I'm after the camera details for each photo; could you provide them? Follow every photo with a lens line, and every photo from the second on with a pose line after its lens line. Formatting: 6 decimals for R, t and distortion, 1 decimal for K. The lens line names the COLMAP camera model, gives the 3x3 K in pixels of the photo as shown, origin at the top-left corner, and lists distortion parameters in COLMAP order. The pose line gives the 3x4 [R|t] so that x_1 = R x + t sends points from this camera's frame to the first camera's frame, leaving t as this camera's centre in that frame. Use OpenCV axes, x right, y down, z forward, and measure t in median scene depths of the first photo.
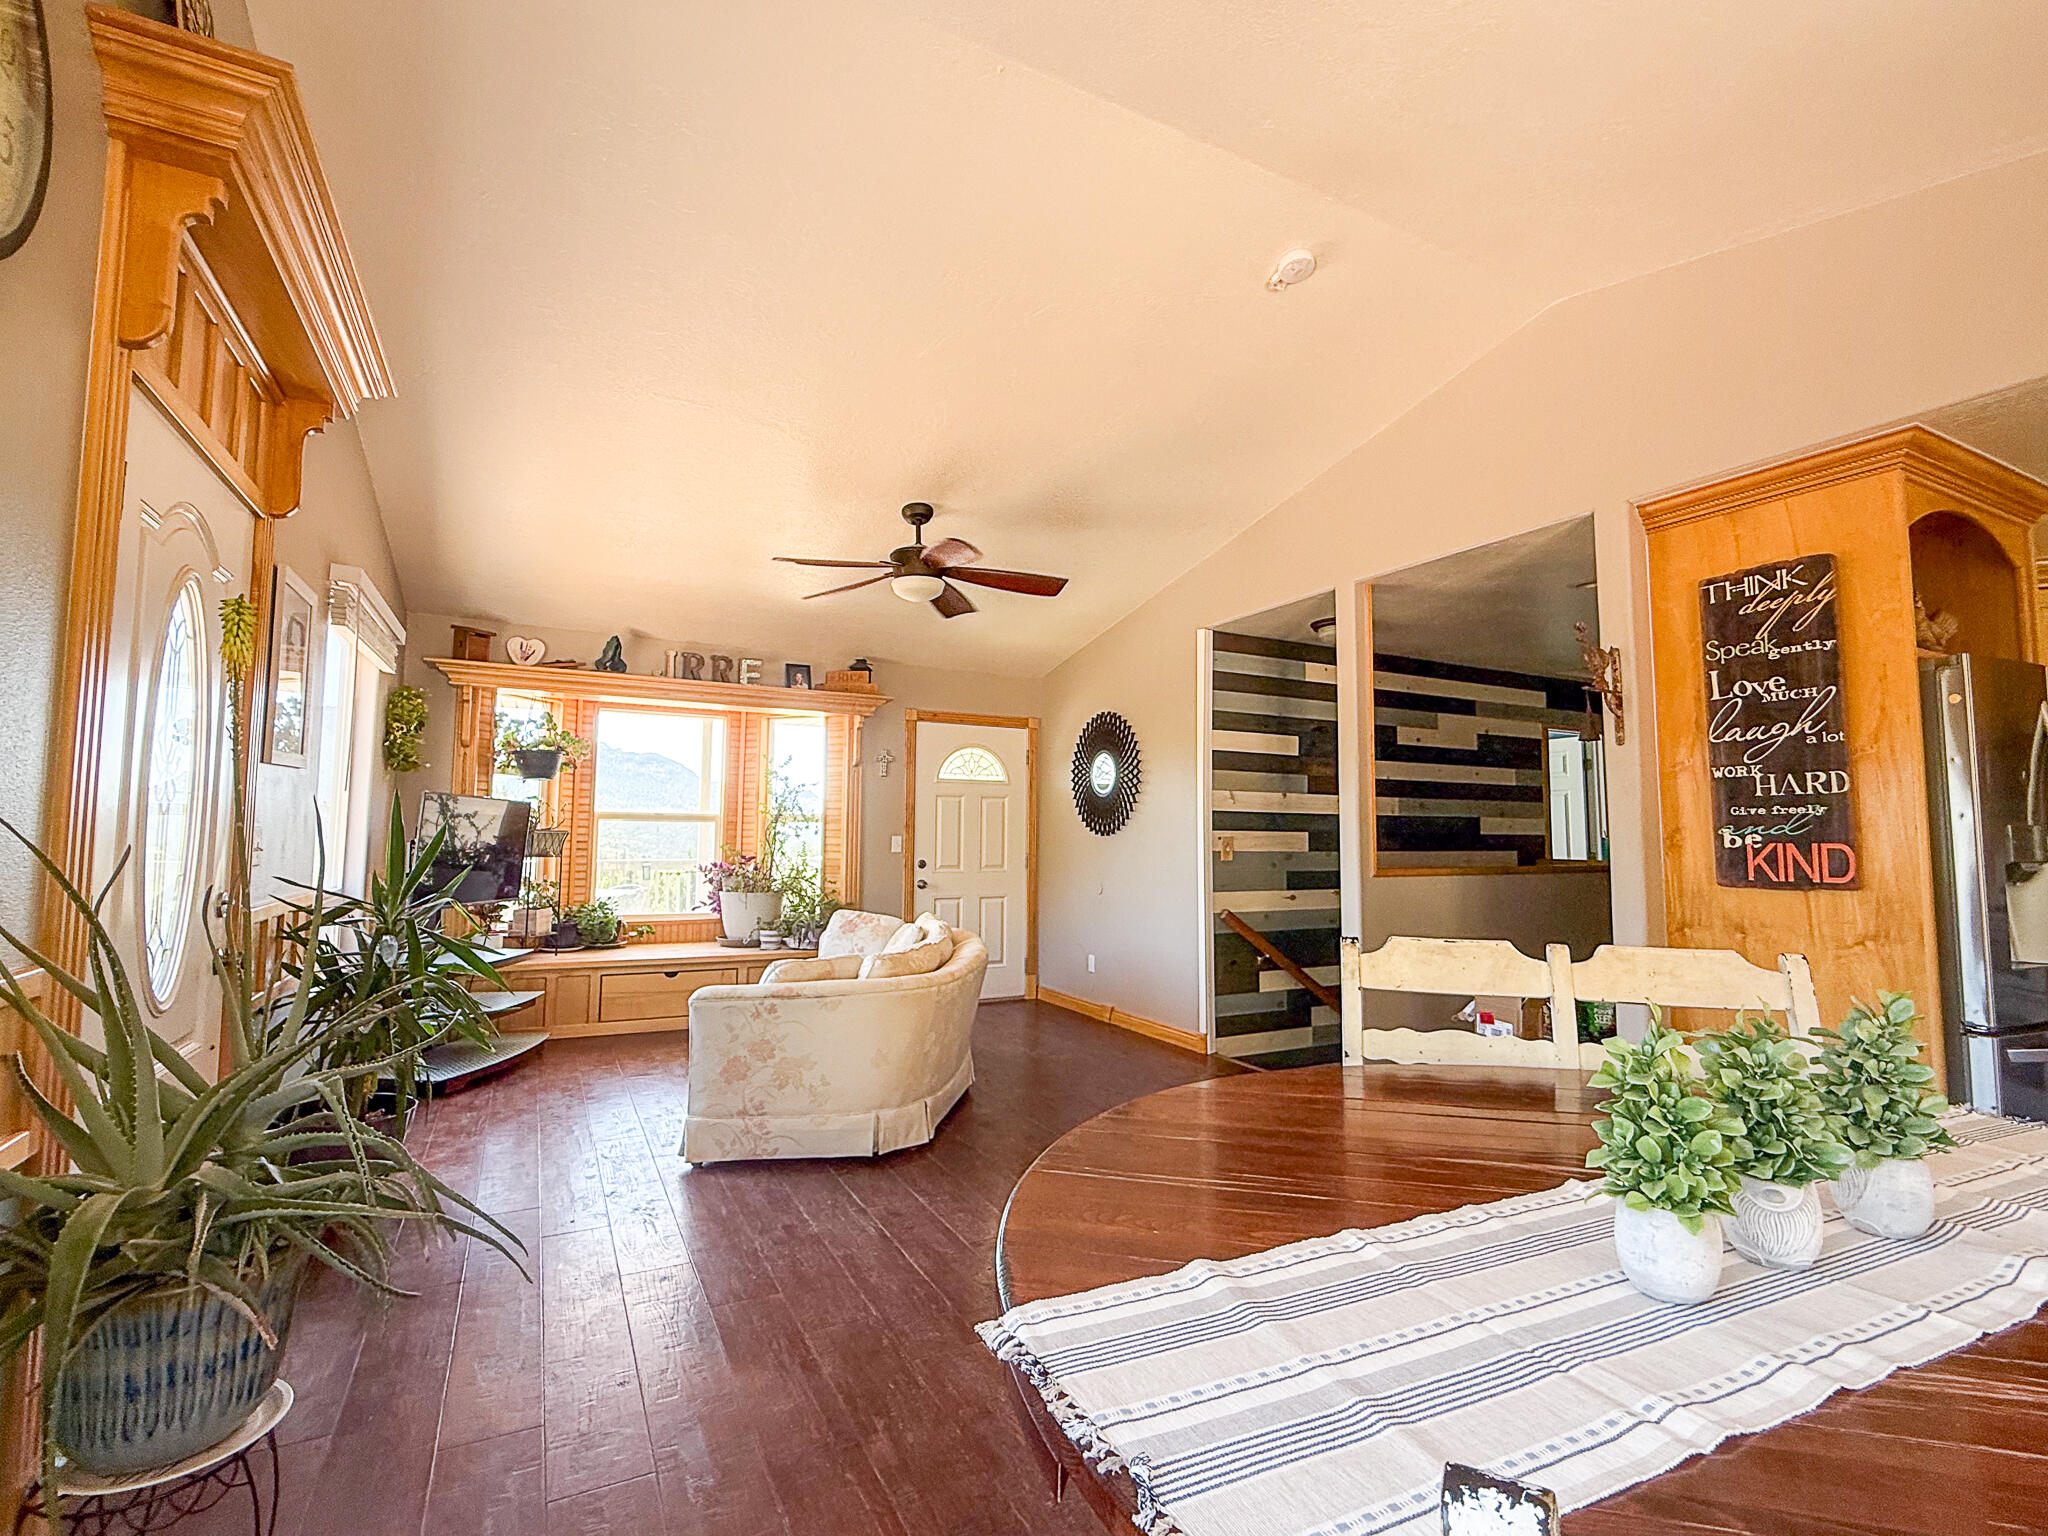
lens RADIAL K [[938.1, 0, 1026.5], [0, 938.1, 770.1], [0, 0, 1]] dist [0.001698, -0.000163]
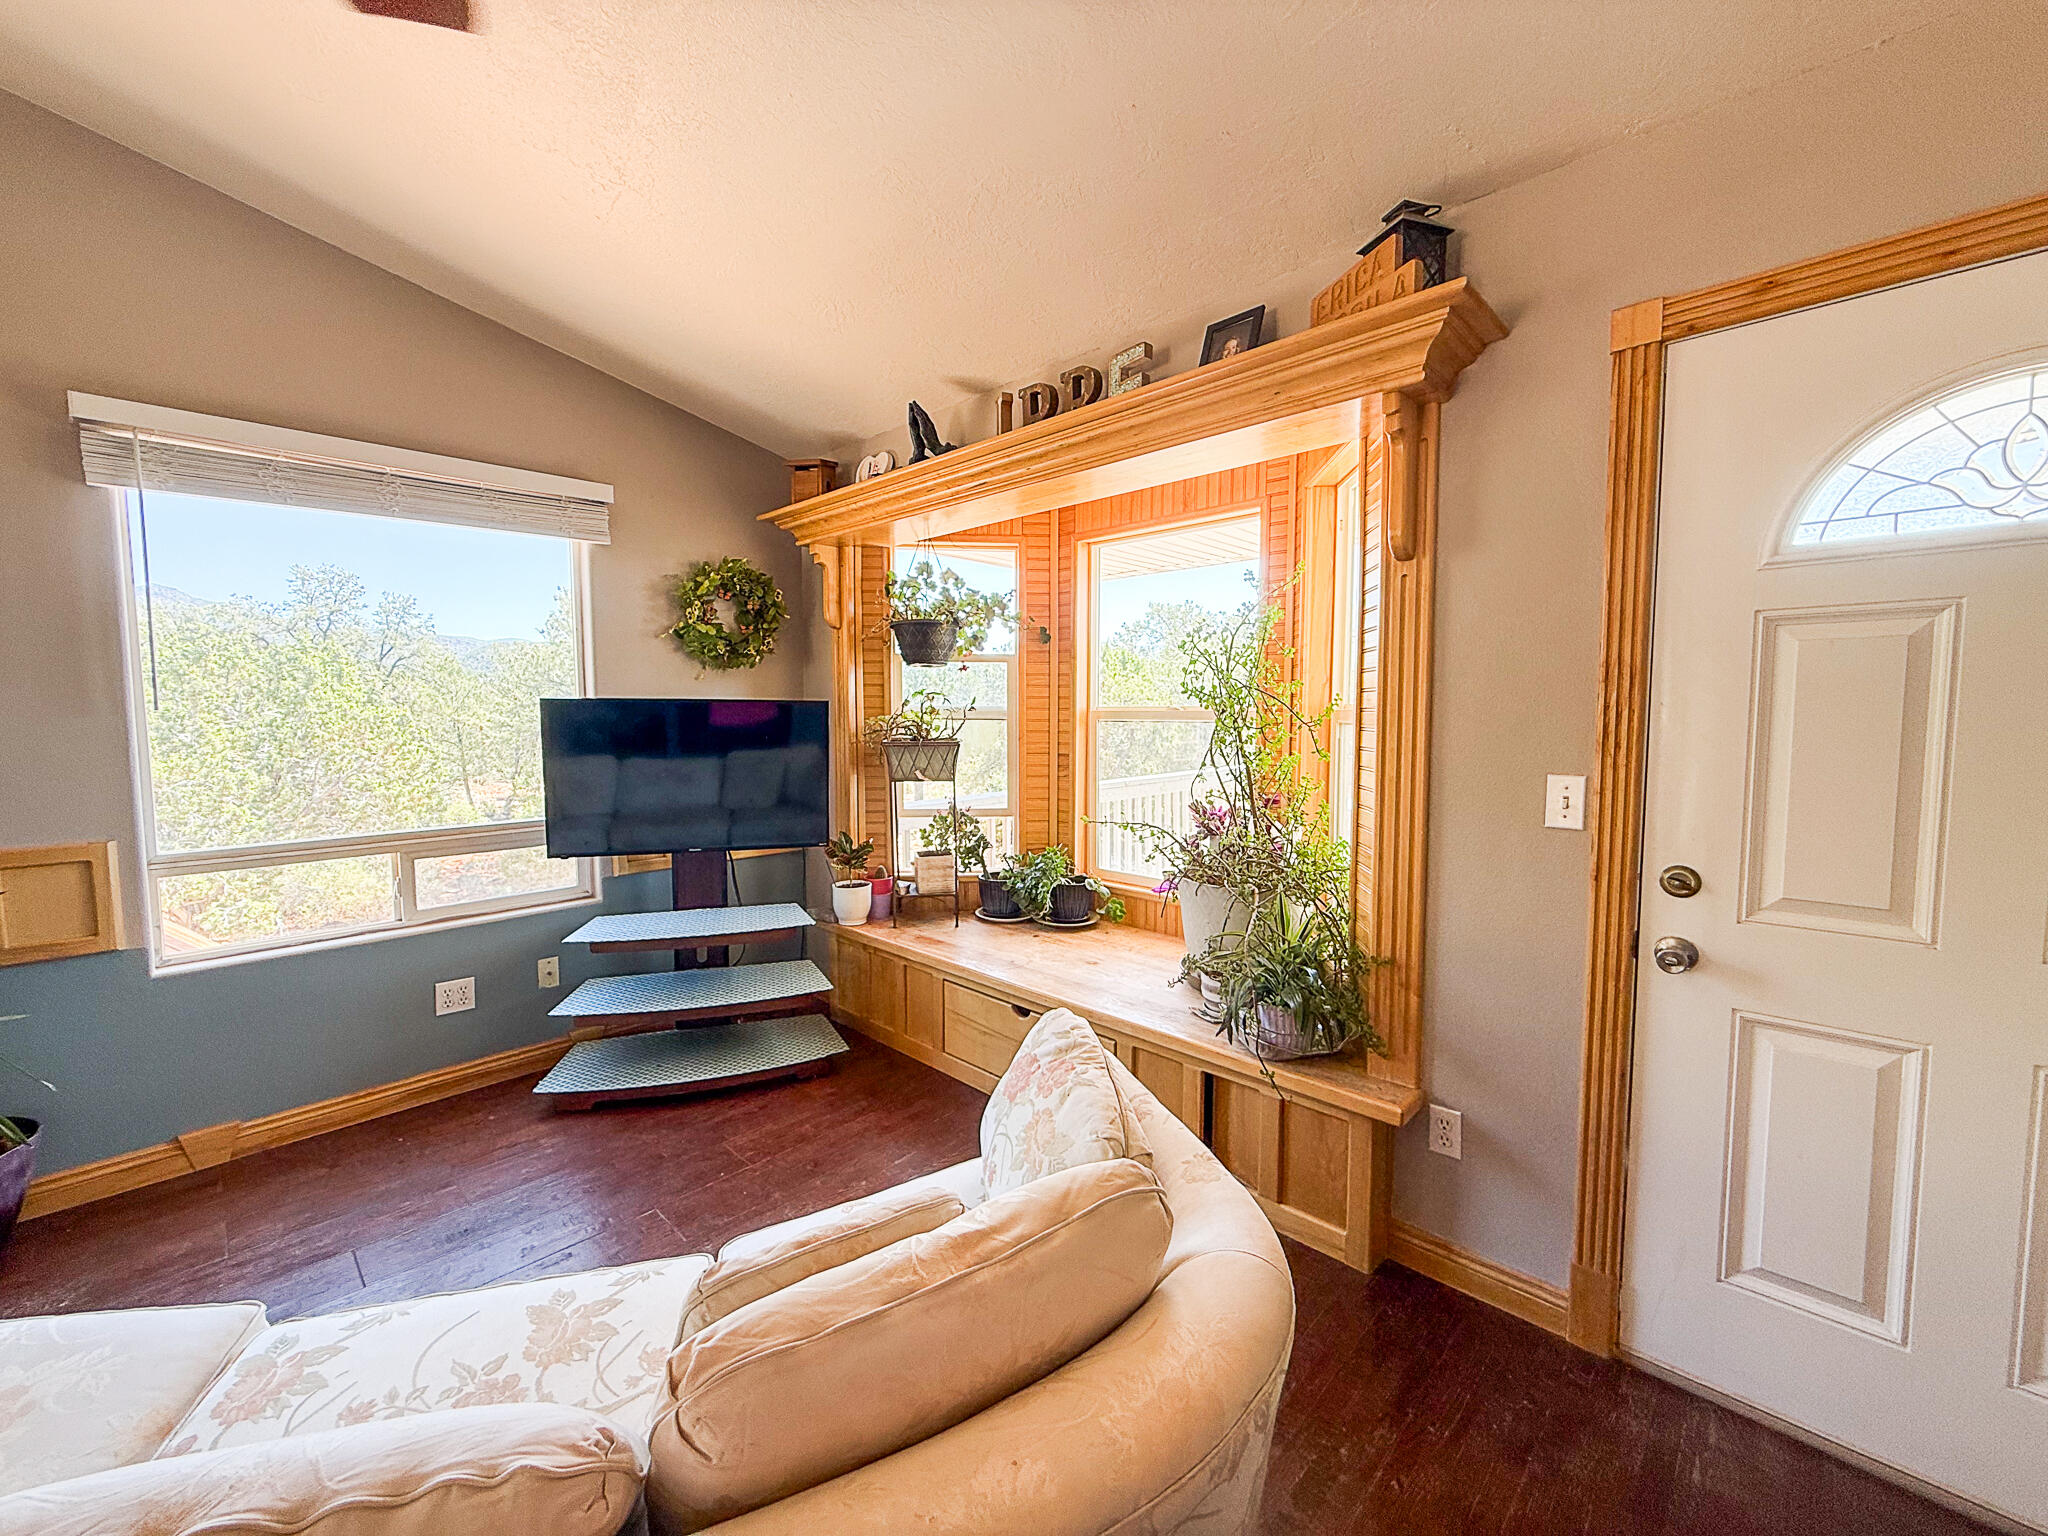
lens RADIAL K [[817.6, 0, 1017.6], [0, 817.6, 769.9], [0, 0, 1]] dist [0.000510, 0.000244]
pose [[0.306526, 0.058979, -0.950033, 0.064252], [0.075630, 0.993414, 0.086074, 0.040336], [0.948853, -0.098235, 0.300047, 0.911538]]
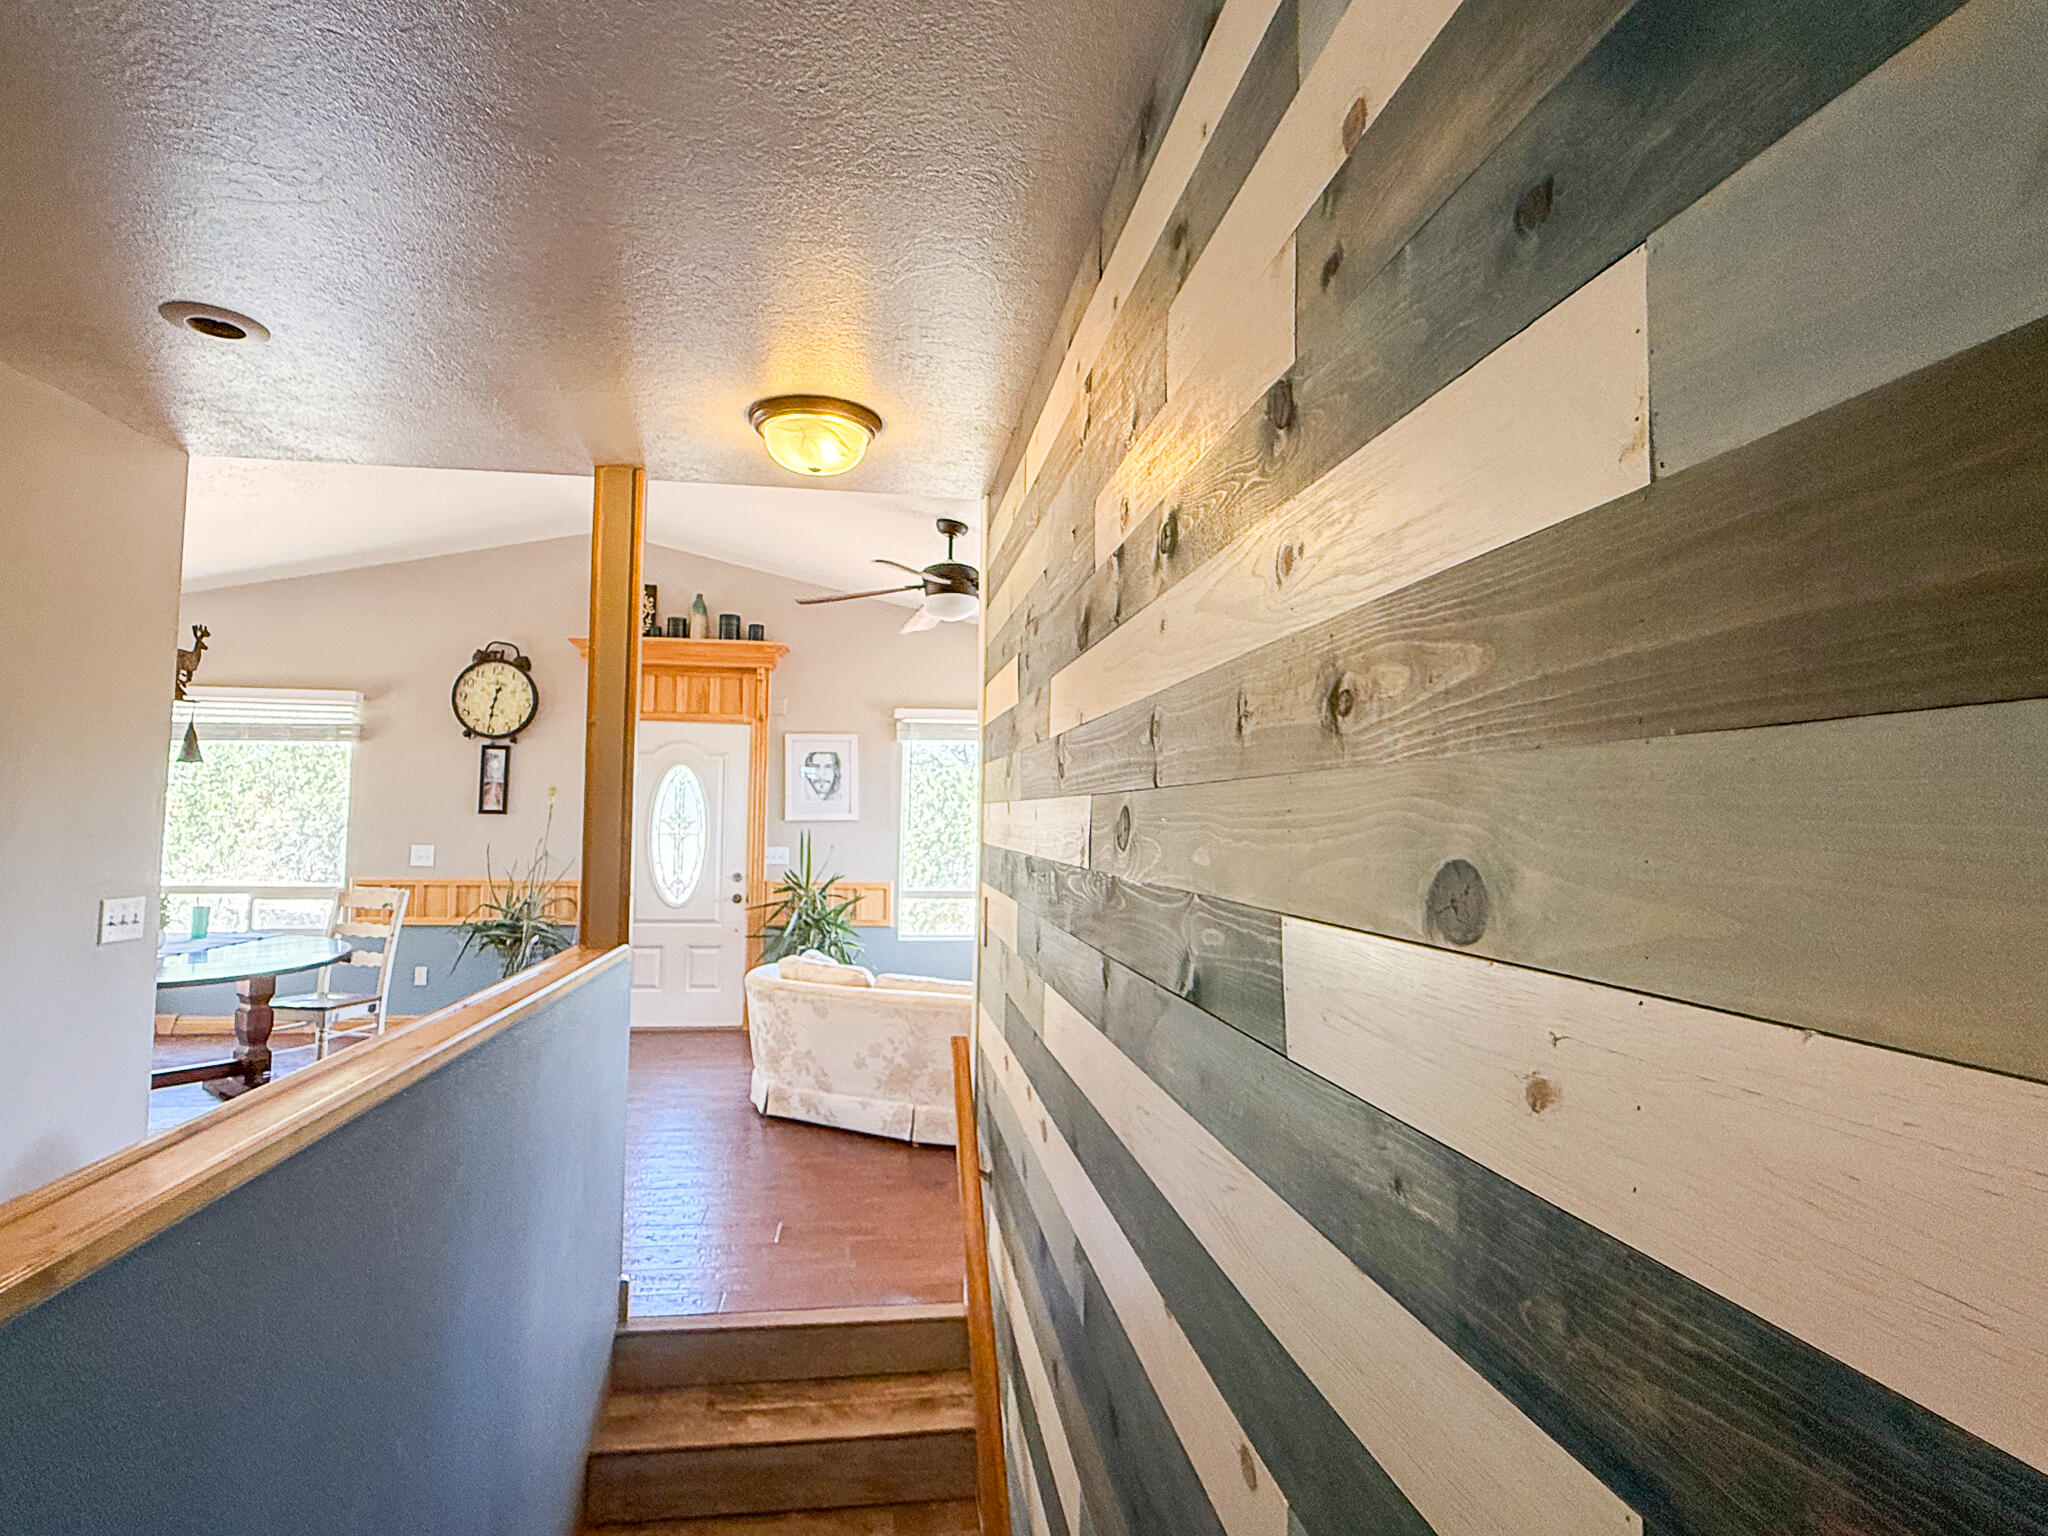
lens RADIAL K [[1079.9, 0, 1014.6], [0, 1079.9, 764.0], [0, 0, 1]] dist [-0.004364, -0.000554]
pose [[-0.346306, -0.063718, -0.935955, 0.749519], [0.045271, 0.995393, -0.084514, 0.051710], [0.937029, -0.071639, -0.341826, 1.211232]]
